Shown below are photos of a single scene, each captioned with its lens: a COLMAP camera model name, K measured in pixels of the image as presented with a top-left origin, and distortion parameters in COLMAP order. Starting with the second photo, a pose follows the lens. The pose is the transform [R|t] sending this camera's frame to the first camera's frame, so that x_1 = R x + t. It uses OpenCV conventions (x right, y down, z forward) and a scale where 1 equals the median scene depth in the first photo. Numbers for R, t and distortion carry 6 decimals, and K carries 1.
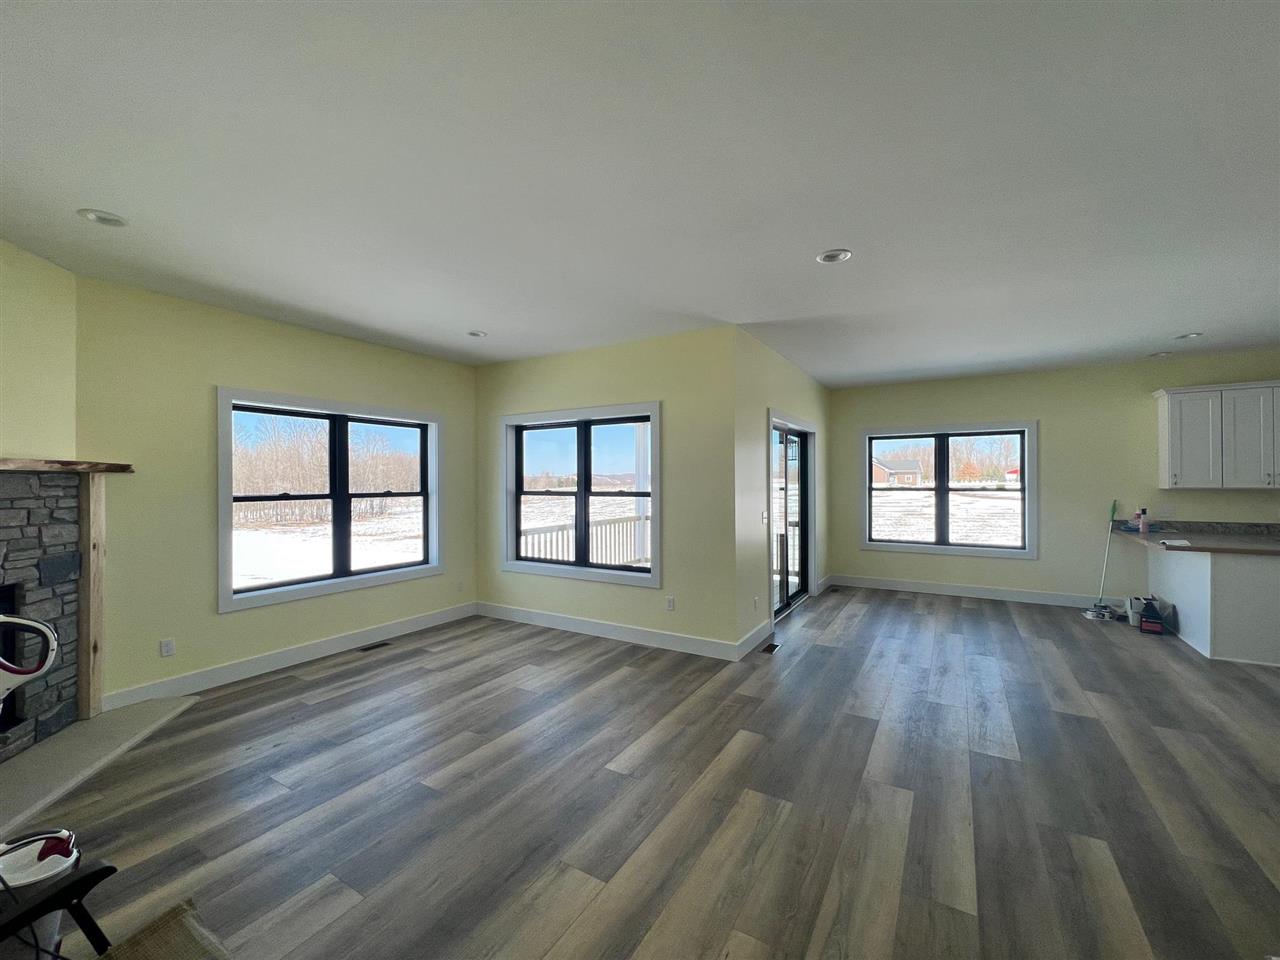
lens RADIAL K [[516.6, 0, 640.5], [0, 516.6, 502.3], [0, 0, 1]] dist [0.001077, 0.000230]
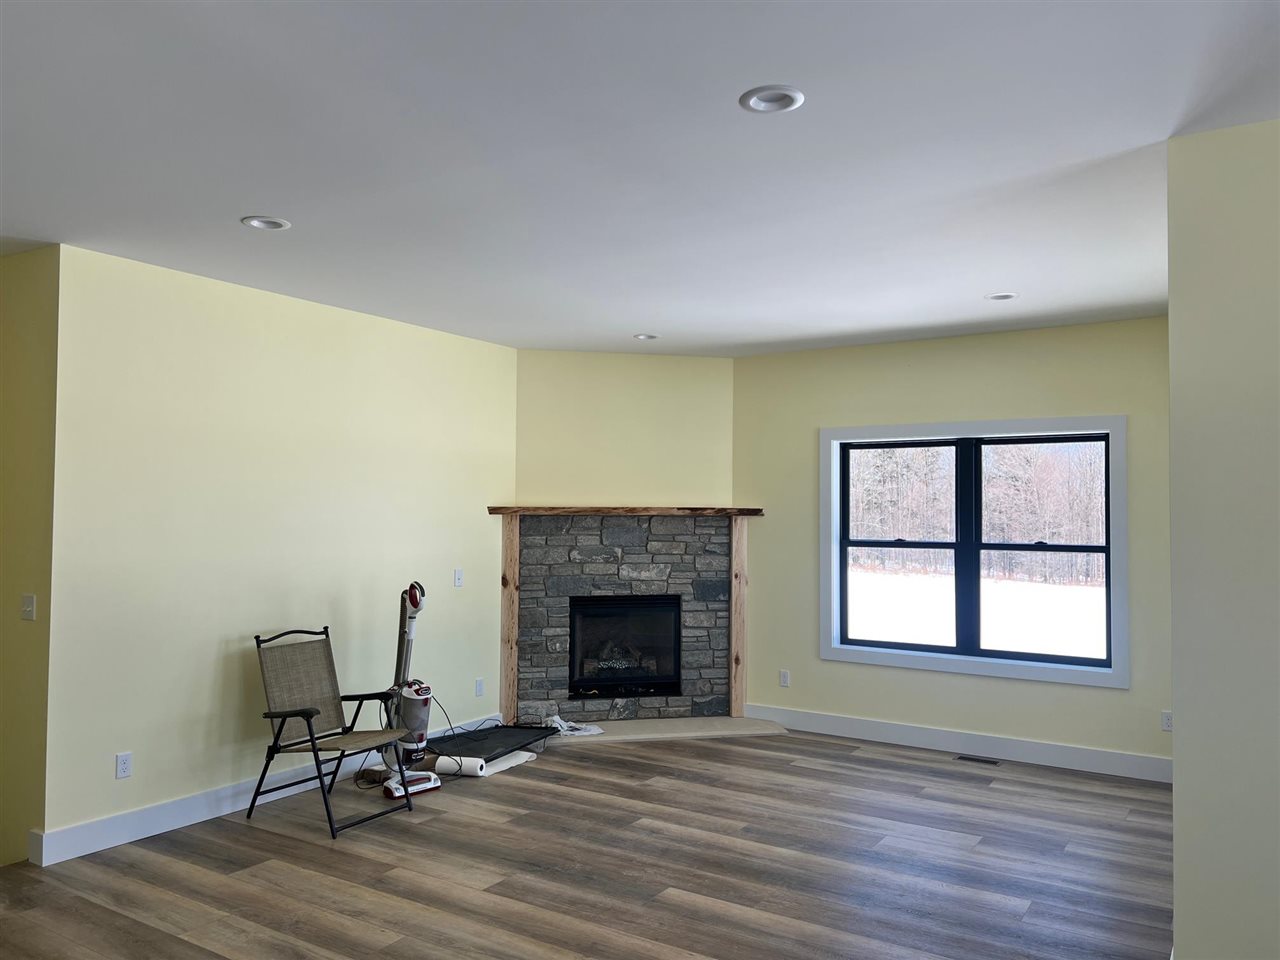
lens RADIAL K [[955.5, 0, 640.0], [0, 955.5, 480.0], [0, 0, 1]] dist [0.003223, -0.001484]
pose [[-0.017111, -0.028039, -0.999460, 1.225228], [-0.049463, 0.998407, -0.027162, -0.069042], [0.998629, 0.048972, -0.018470, 0.806951]]
